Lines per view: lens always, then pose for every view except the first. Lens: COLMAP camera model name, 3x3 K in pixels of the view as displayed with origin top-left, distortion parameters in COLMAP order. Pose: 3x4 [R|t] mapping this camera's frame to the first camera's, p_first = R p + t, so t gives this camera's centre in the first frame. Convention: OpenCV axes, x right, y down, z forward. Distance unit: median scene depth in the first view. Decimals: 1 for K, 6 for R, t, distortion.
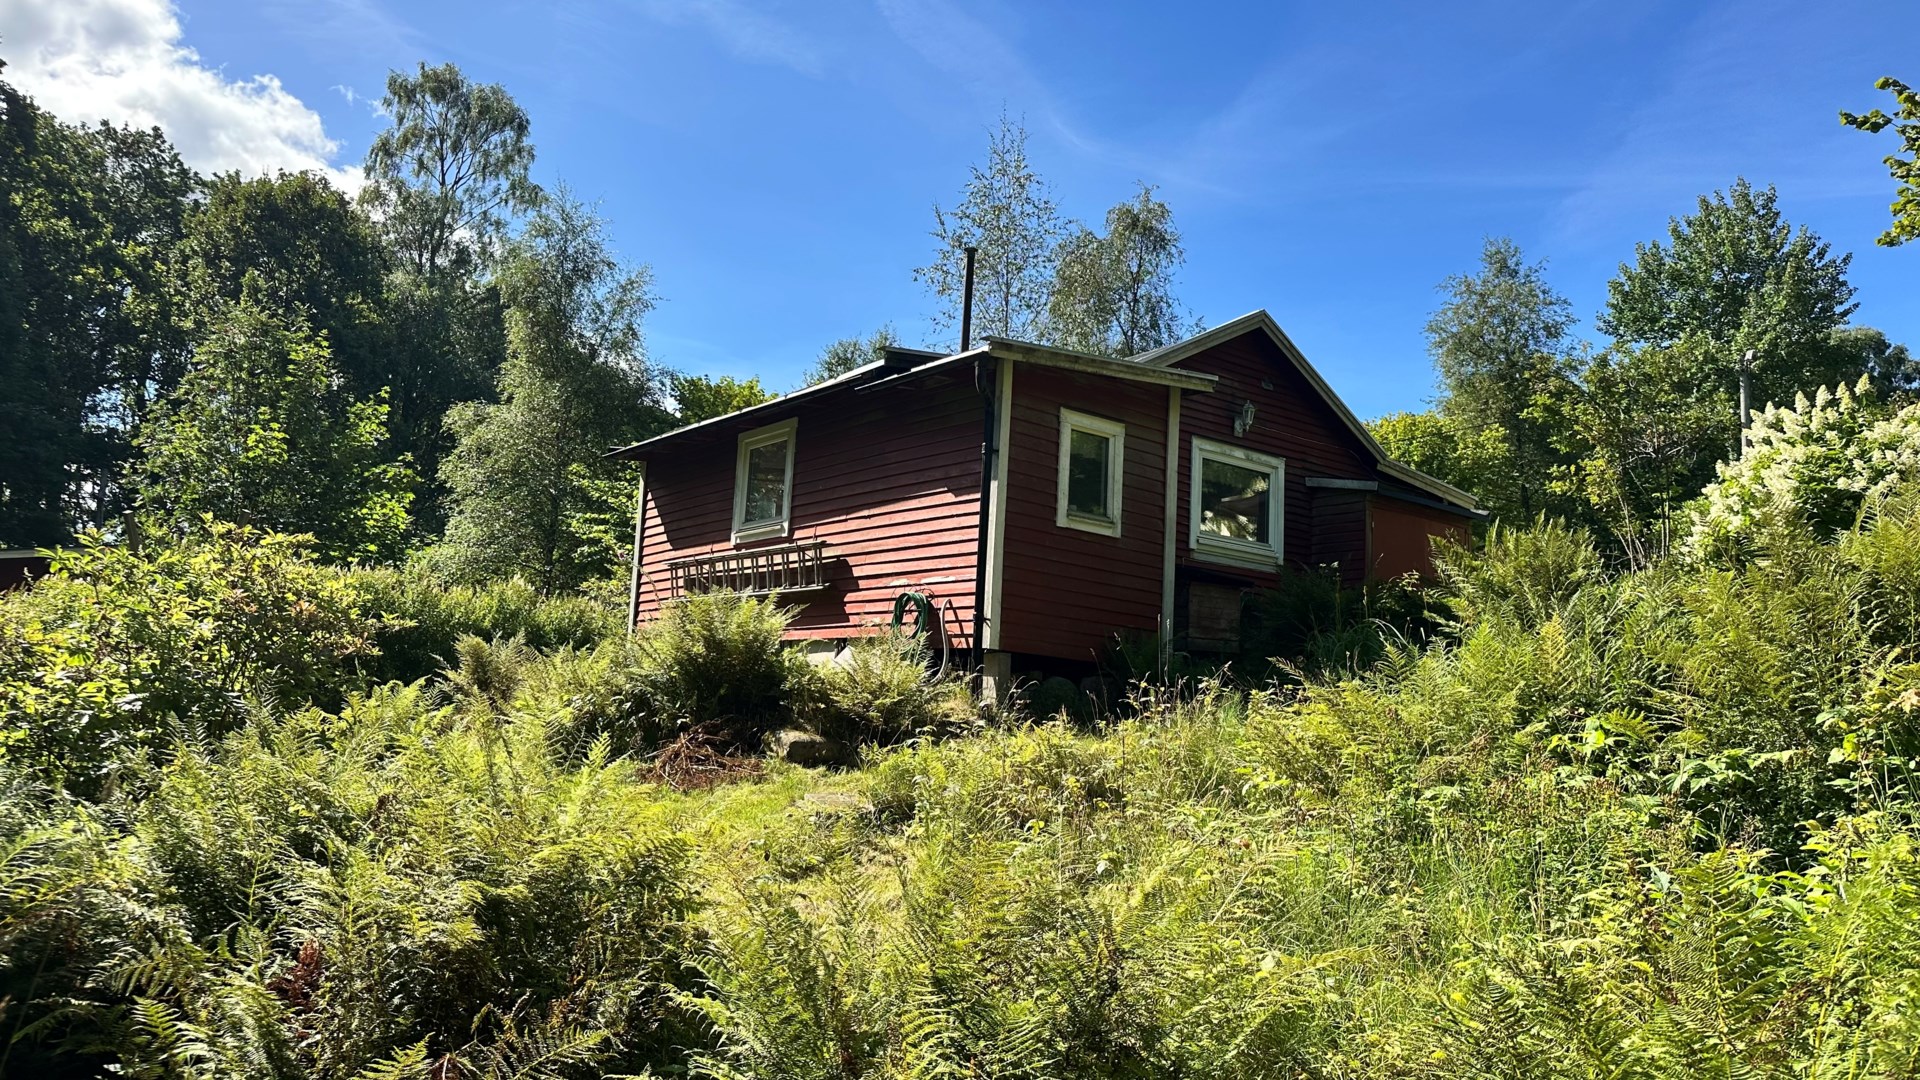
lens RADIAL K [[1364.1, 0, 960.0], [0, 1364.1, 540.0], [0, 0, 1]] dist [-0.007554, -0.003059]
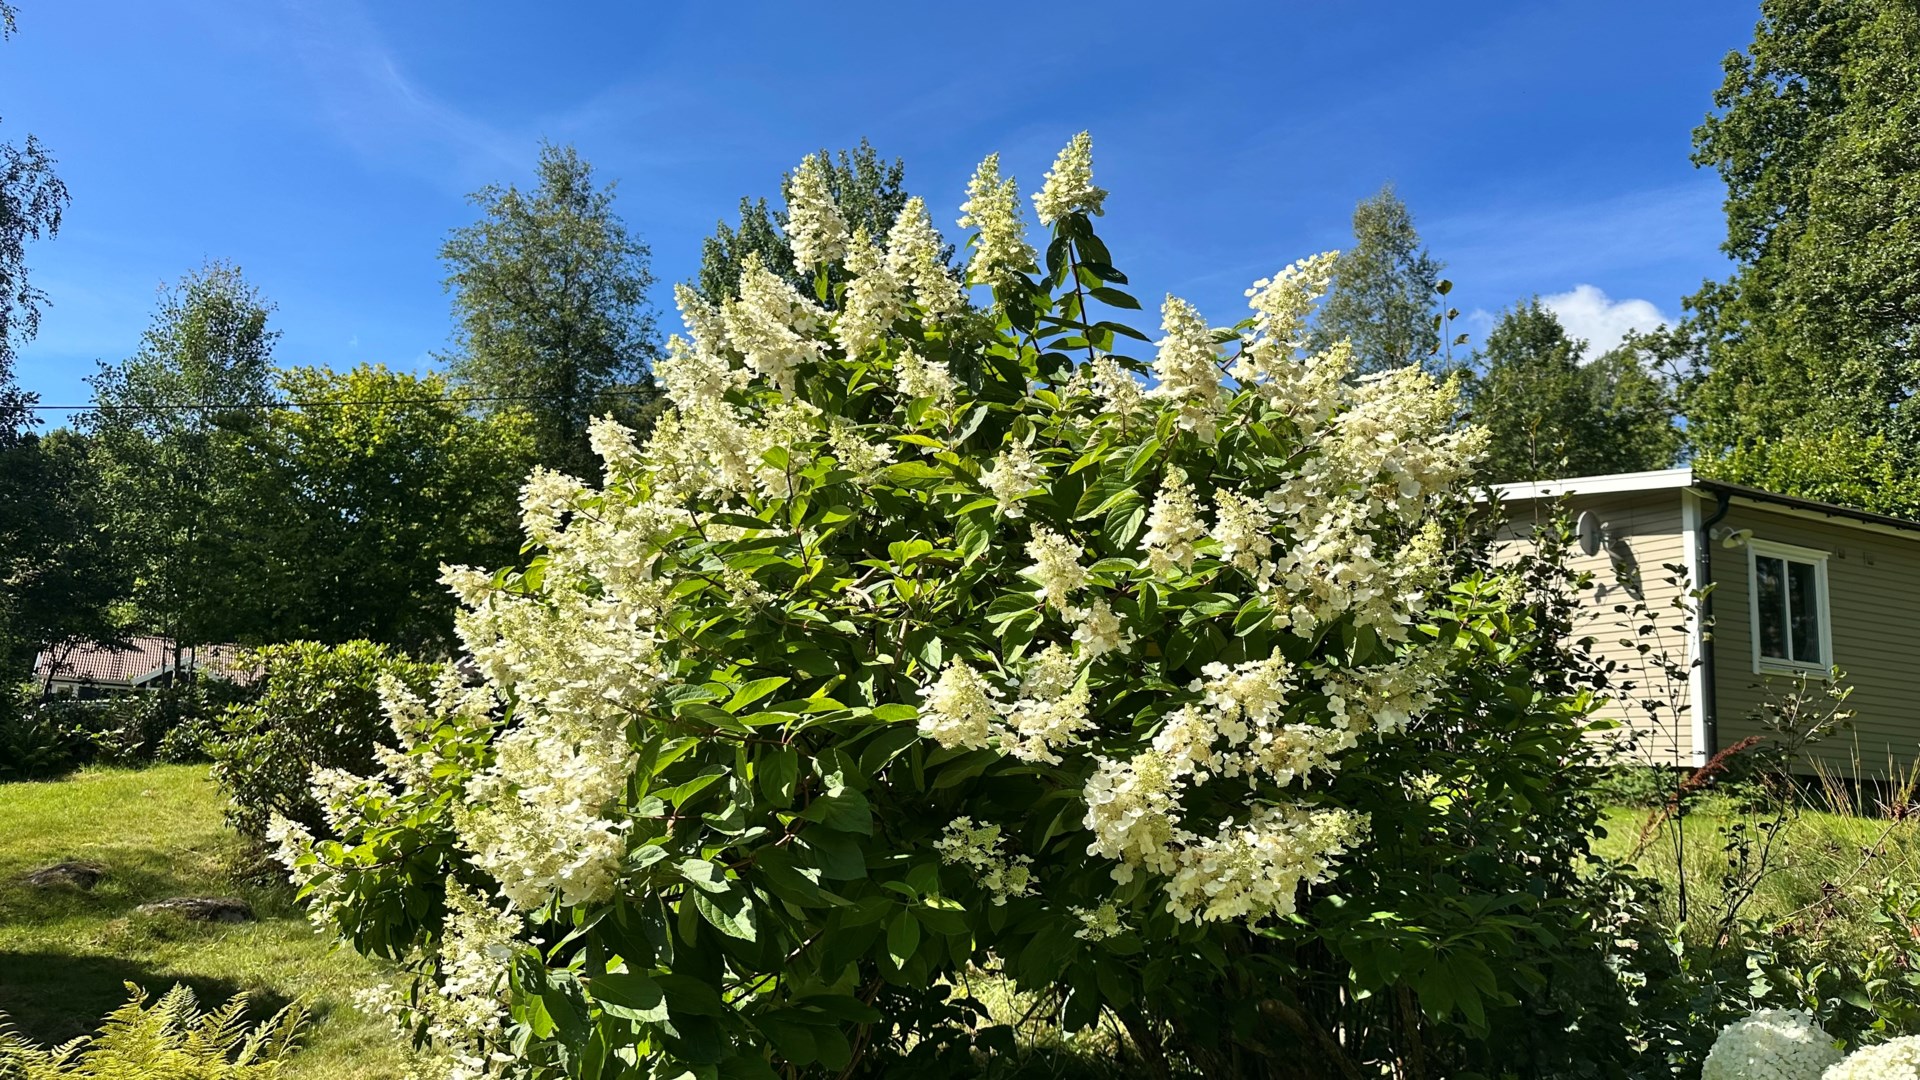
lens RADIAL K [[1364.1, 0, 960.0], [0, 1364.1, 540.0], [0, 0, 1]] dist [-0.007554, -0.003059]
pose [[0.826575, 0.087267, 0.556019, 0.532843], [-0.087143, 0.995837, -0.026750, -0.050016], [-0.556039, -0.026342, 0.830739, 0.825024]]
